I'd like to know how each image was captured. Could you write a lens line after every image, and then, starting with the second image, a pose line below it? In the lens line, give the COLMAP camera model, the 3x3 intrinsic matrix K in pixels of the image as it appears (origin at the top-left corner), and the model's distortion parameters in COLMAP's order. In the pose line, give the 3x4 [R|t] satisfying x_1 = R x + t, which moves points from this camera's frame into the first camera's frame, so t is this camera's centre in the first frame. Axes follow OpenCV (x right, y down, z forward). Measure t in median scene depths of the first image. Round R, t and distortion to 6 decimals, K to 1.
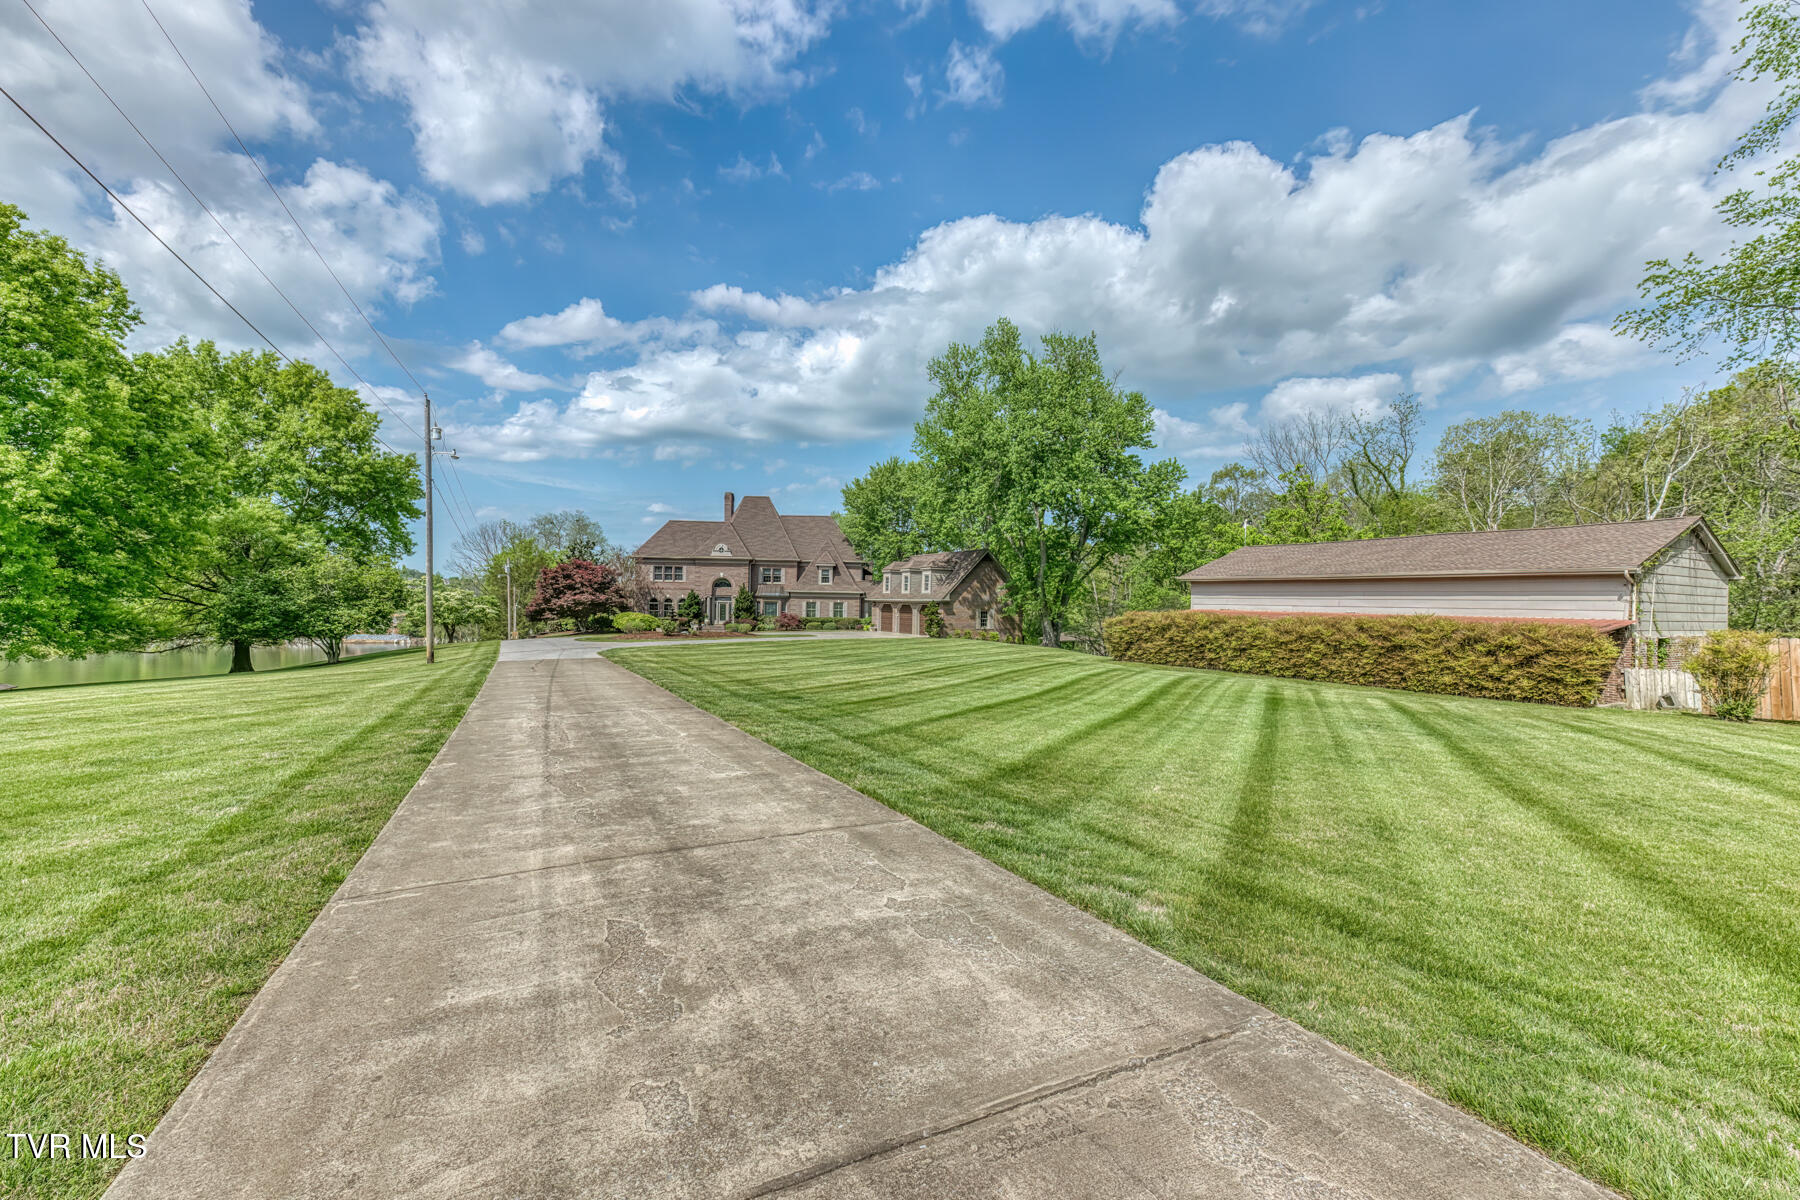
lens RADIAL K [[664.5, 0, 875.5], [0, 664.5, 608.6], [0, 0, 1]] dist [-0.000426, 0.000187]
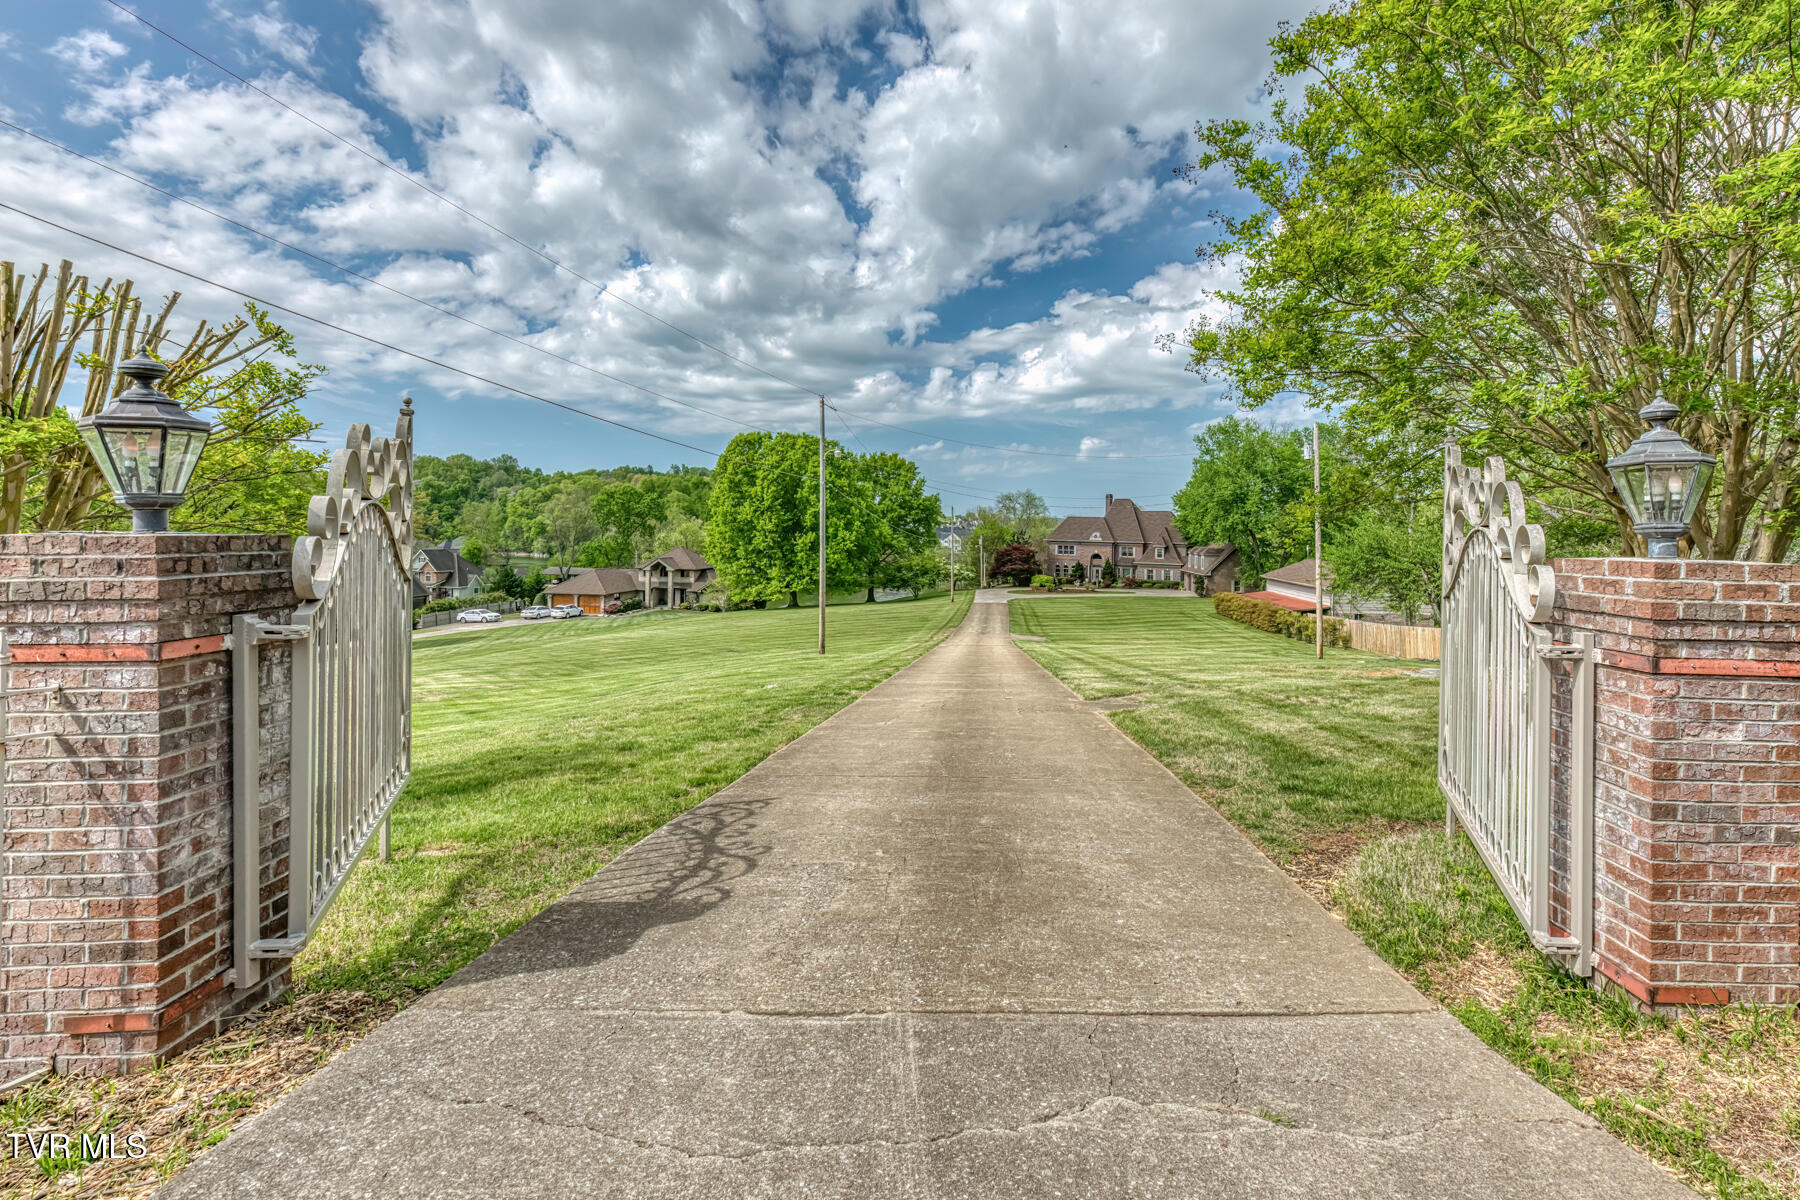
lens RADIAL K [[841.5, 0, 981.1], [0, 841.5, 523.1], [0, 0, 1]] dist [0.003827, -0.002106]
pose [[0.877299, -0.003167, -0.479934, 0.502189], [-0.003702, 0.999904, -0.013365, -0.091436], [0.479930, 0.013501, 0.877203, -0.919233]]
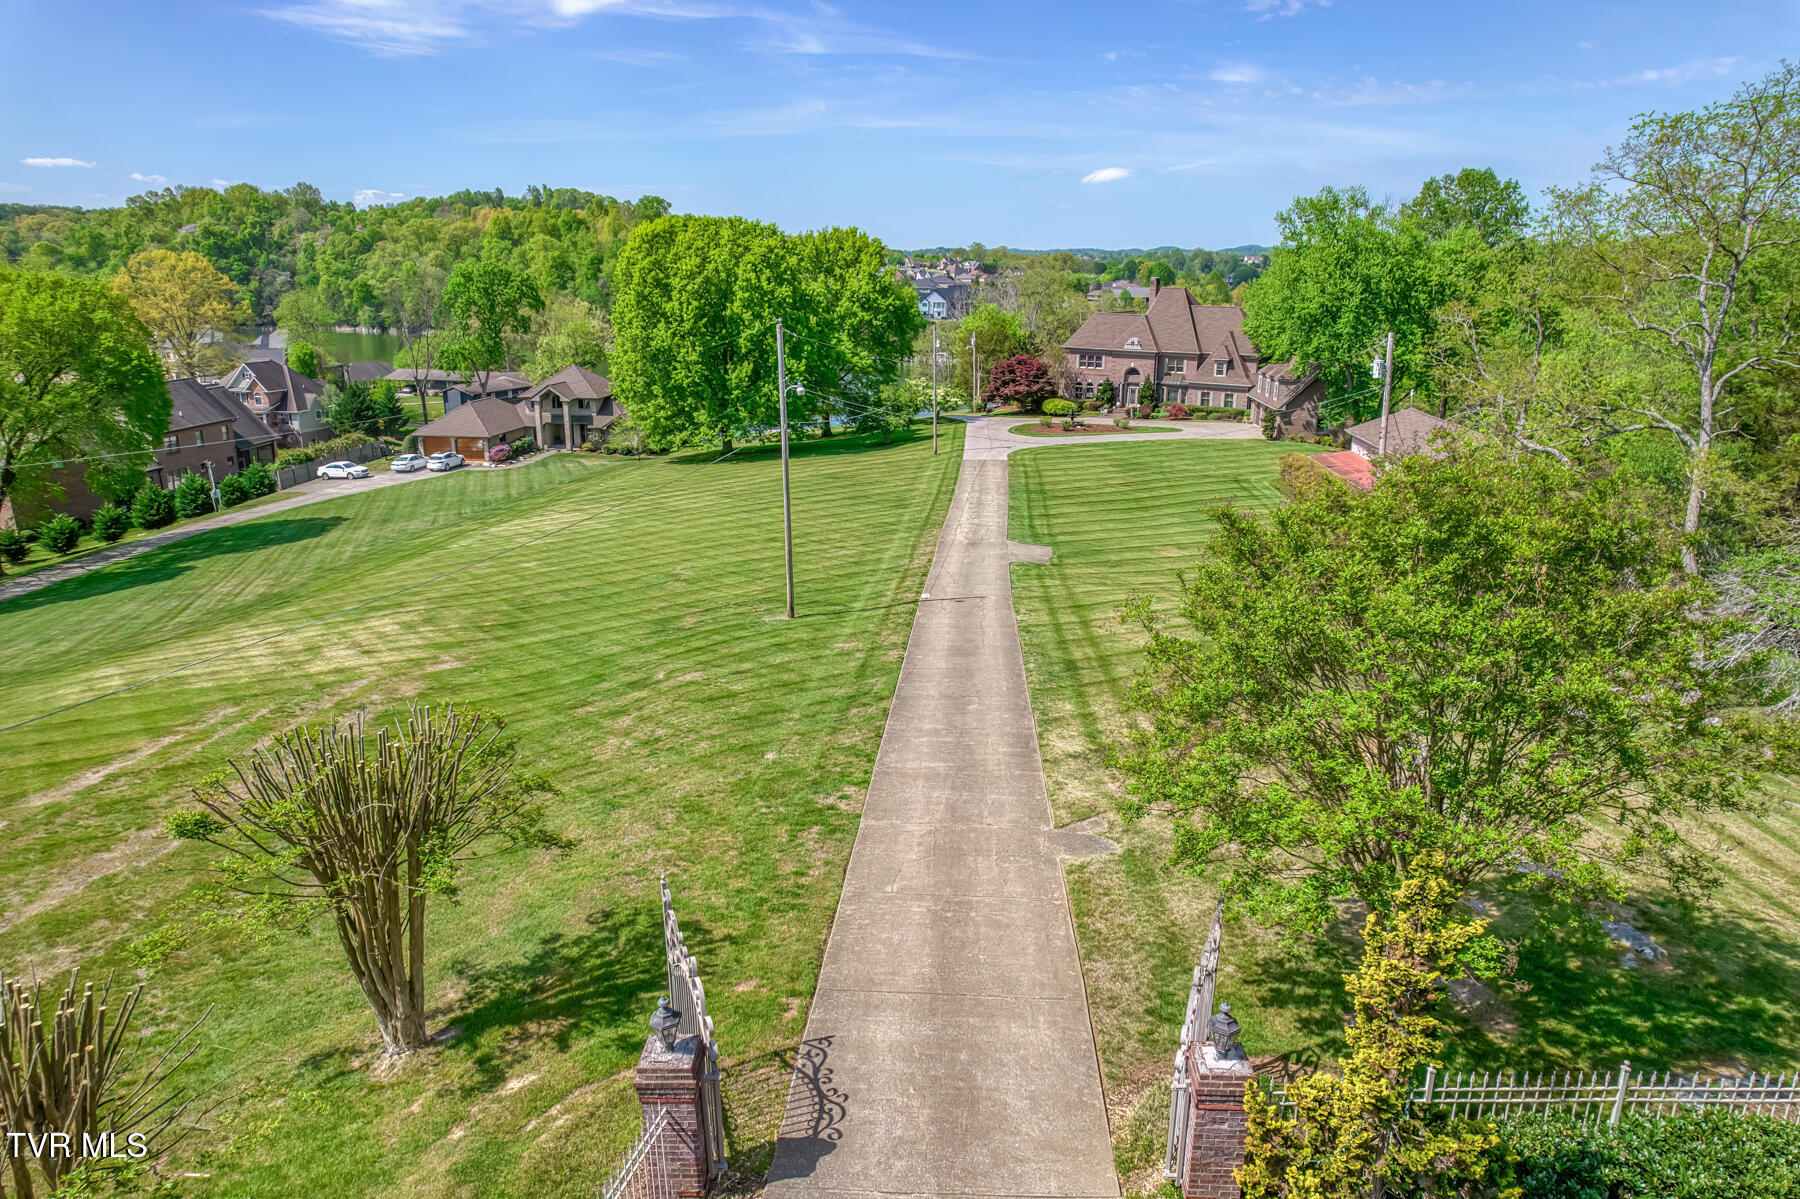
lens RADIAL K [[1201.0, 0, 879.1], [0, 1201.0, 616.7], [0, 0, 1]] dist [-0.062367, 0.036157]
pose [[0.837447, 0.143279, -0.527402, 0.566446], [0.014745, 0.958747, 0.283877, -0.229909], [0.546319, -0.245508, 0.800788, -1.032559]]
